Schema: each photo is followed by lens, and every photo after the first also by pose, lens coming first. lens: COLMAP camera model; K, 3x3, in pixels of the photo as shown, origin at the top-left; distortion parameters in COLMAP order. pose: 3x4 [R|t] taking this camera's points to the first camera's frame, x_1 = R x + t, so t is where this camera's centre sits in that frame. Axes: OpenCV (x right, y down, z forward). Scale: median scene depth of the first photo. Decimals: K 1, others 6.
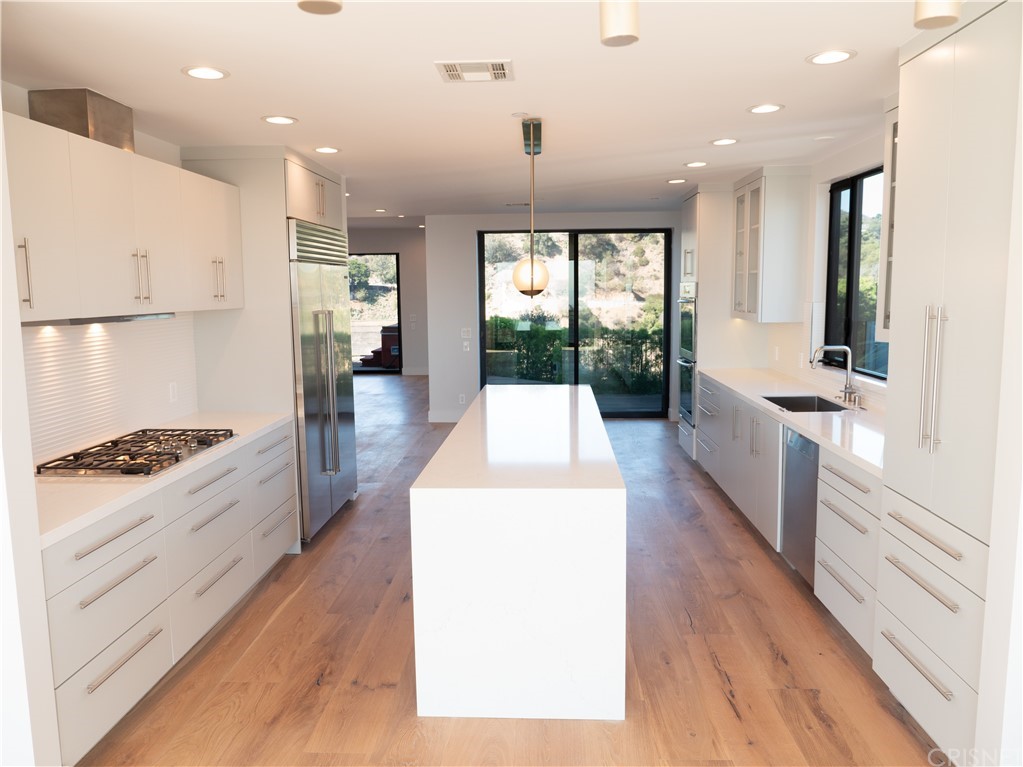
lens RADIAL K [[771.1, 0, 511.5], [0, 771.1, 383.5], [0, 0, 1]] dist [-0.006636, -0.001139]
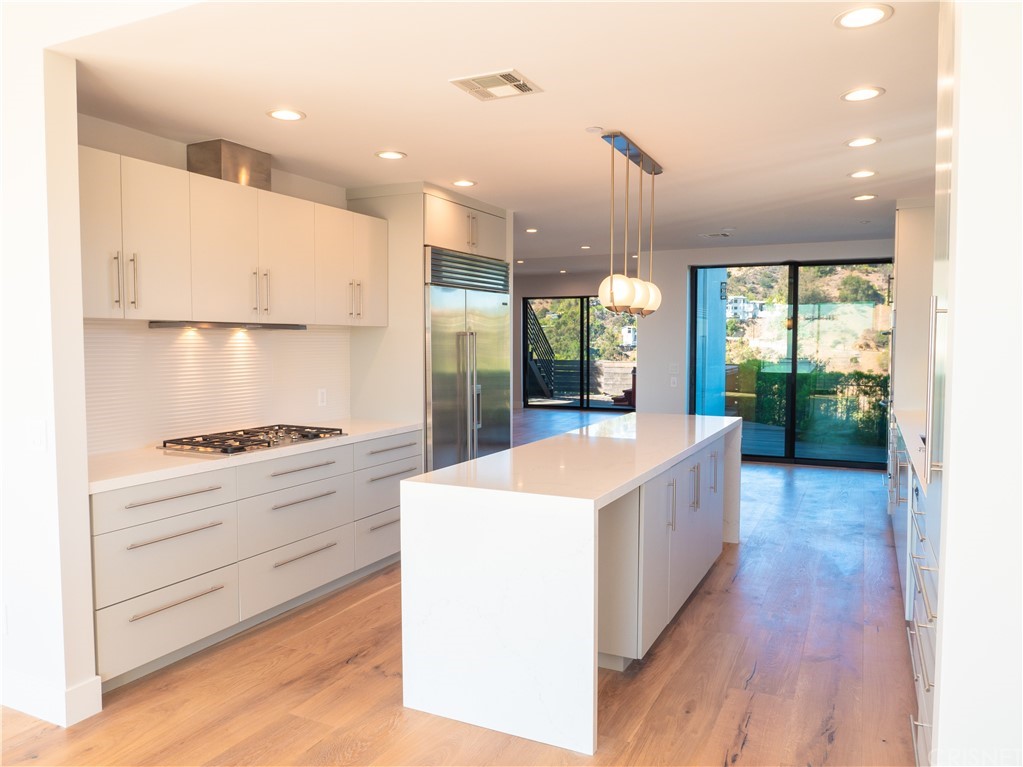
lens RADIAL K [[753.6, 0, 511.5], [0, 753.6, 383.5], [0, 0, 1]] dist [-0.009539, -0.001103]
pose [[0.917097, 0.034225, -0.397193, 0.325511], [-0.059835, 0.996839, -0.052261, 0.039195], [0.394149, 0.071694, 0.916246, 0.089729]]
